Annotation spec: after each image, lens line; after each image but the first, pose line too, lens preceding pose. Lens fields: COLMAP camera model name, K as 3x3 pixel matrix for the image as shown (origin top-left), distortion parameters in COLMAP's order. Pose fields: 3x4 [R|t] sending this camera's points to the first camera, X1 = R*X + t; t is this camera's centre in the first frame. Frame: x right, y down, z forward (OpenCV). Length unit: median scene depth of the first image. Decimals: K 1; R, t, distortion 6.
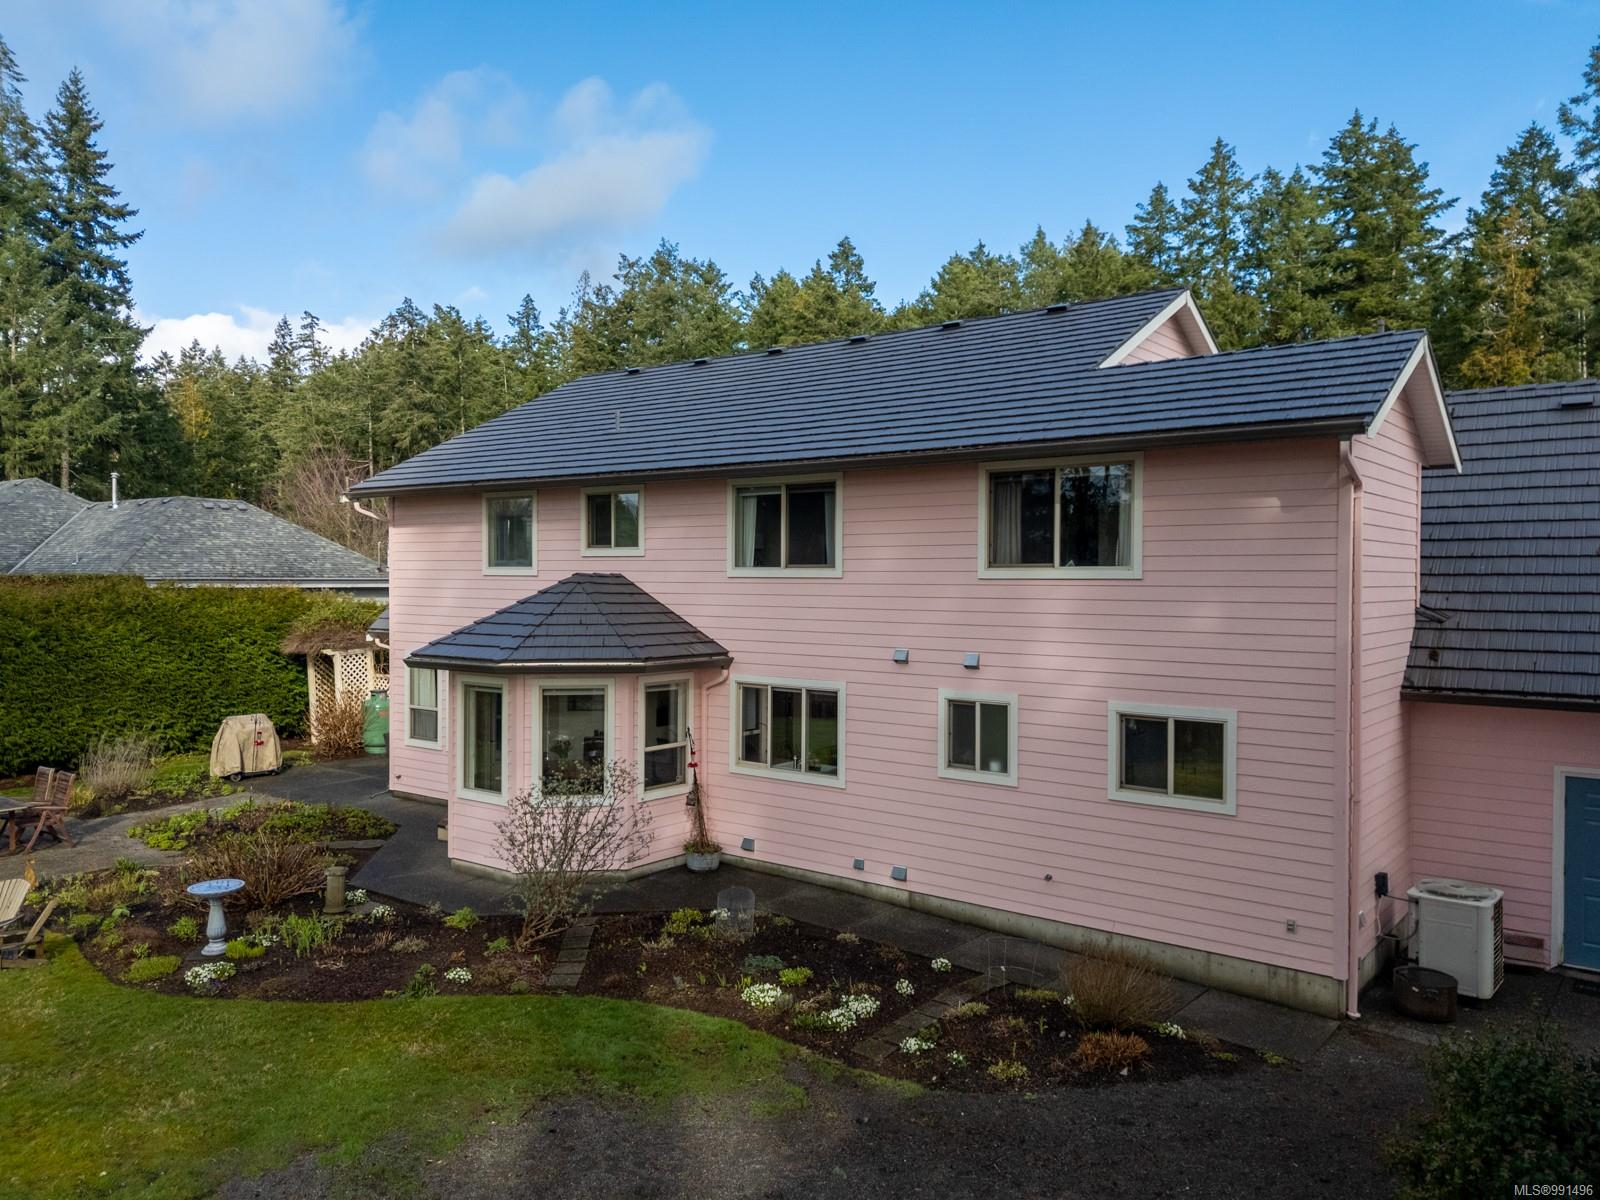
lens RADIAL K [[1193.3, 0, 800.0], [0, 1193.3, 600.0], [0, 0, 1]] dist [0.079187, -0.034473]
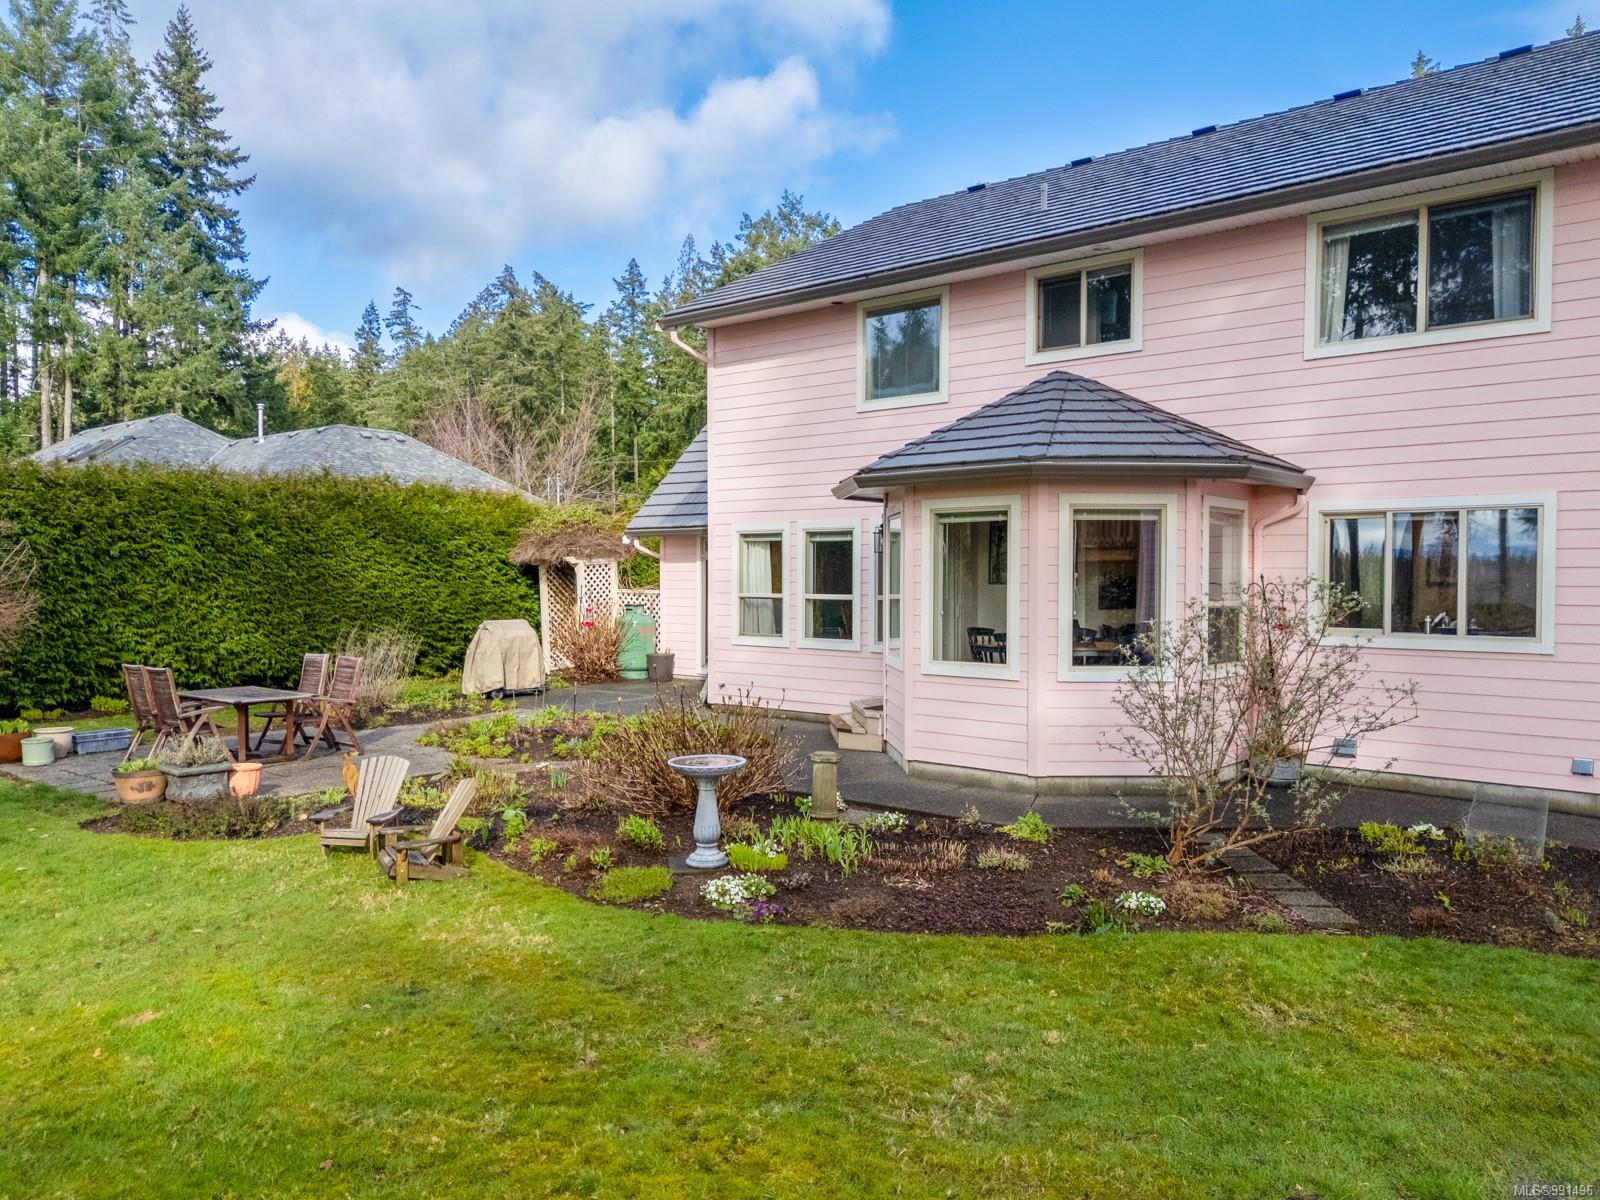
lens RADIAL K [[1197.3, 0, 832.1], [0, 1197.3, 624.2], [0, 0, 1]] dist [0.080577, -0.046295]
pose [[0.999538, -0.000137, -0.030402, -0.183319], [0.000828, 0.999741, 0.022729, 0.068654], [0.030391, -0.022744, 0.999279, 0.171491]]
